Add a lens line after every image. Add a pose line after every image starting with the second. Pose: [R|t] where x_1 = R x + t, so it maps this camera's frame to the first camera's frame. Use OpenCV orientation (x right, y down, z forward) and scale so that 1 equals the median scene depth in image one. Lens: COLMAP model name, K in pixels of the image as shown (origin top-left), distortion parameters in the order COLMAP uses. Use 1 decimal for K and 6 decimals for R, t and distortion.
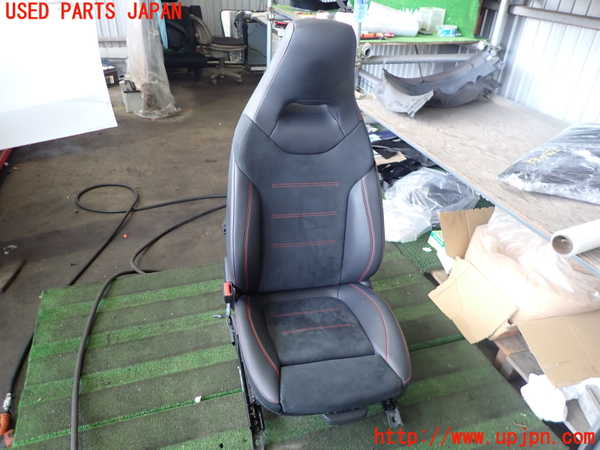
lens RADIAL K [[439.1, 0, 300.0], [0, 439.1, 225.0], [0, 0, 1]] dist [-0.003313, 0.002557]
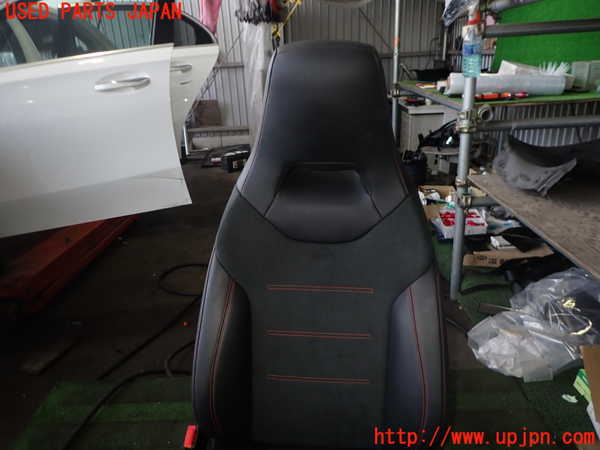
lens RADIAL K [[439.1, 0, 300.0], [0, 439.1, 225.0], [0, 0, 1]] dist [-0.003313, 0.002557]
pose [[0.937215, 0.029354, -0.347515, 0.138282], [-0.093337, 0.981214, -0.168841, -0.047127], [0.336031, 0.190677, 0.922348, 0.239042]]
